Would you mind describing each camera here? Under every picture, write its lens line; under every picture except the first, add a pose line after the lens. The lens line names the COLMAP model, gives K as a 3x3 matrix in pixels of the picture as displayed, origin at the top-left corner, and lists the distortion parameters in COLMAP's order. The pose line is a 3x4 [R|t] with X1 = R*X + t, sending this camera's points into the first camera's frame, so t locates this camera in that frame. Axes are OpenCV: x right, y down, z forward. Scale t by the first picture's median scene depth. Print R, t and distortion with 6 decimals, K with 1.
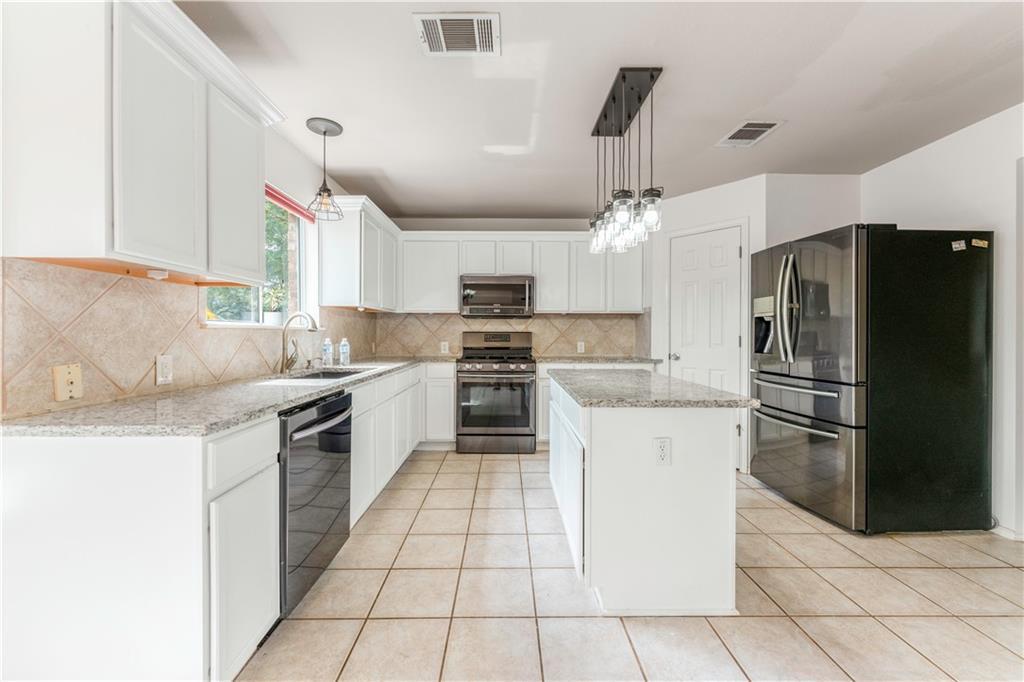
lens RADIAL K [[412.7, 0, 510.7], [0, 412.7, 346.9], [0, 0, 1]] dist [0.000422, 0.000089]
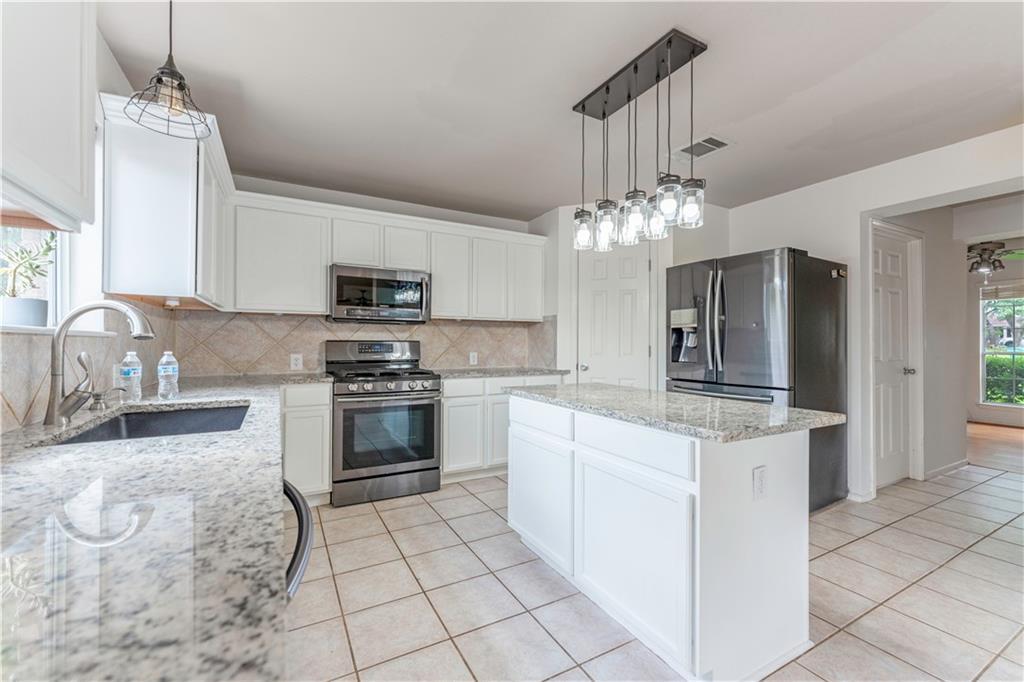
lens RADIAL K [[412.7, 0, 510.7], [0, 412.7, 346.9], [0, 0, 1]] dist [0.000422, 0.000089]
pose [[0.875662, -0.003203, 0.482913, -0.218108], [0.013525, 0.999748, -0.017894, -0.008133], [-0.482734, 0.022200, 0.875485, 0.220080]]
